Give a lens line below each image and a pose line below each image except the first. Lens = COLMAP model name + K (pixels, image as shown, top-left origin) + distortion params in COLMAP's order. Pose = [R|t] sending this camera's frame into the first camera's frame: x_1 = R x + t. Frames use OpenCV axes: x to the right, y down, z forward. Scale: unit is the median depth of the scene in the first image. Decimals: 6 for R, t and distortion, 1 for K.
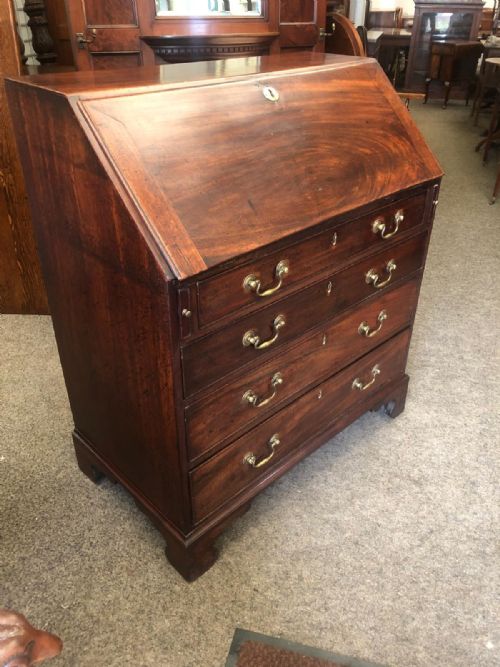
lens RADIAL K [[549.3, 0, 255.5], [0, 549.3, 326.7], [0, 0, 1]] dist [0.022840, -0.006975]
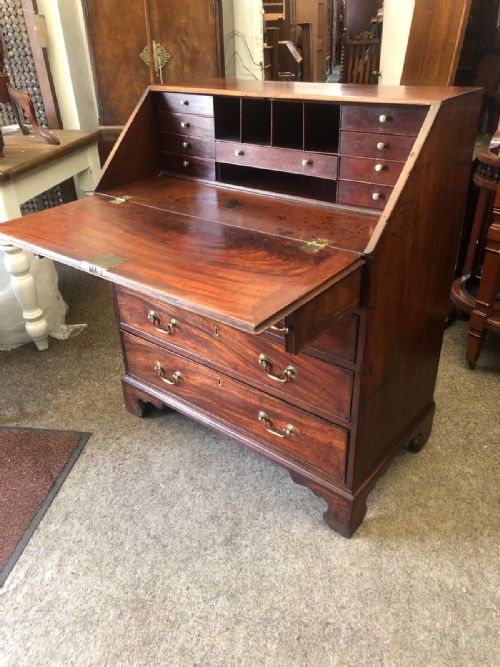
lens RADIAL K [[549.3, 0, 253.6], [0, 549.3, 336.3], [0, 0, 1]] dist [0.022840, -0.006975]
pose [[0.107853, 0.478099, -0.871659, 1.052781], [-0.488995, 0.788893, 0.372197, -0.397774], [0.865593, 0.386095, 0.318873, 0.679172]]
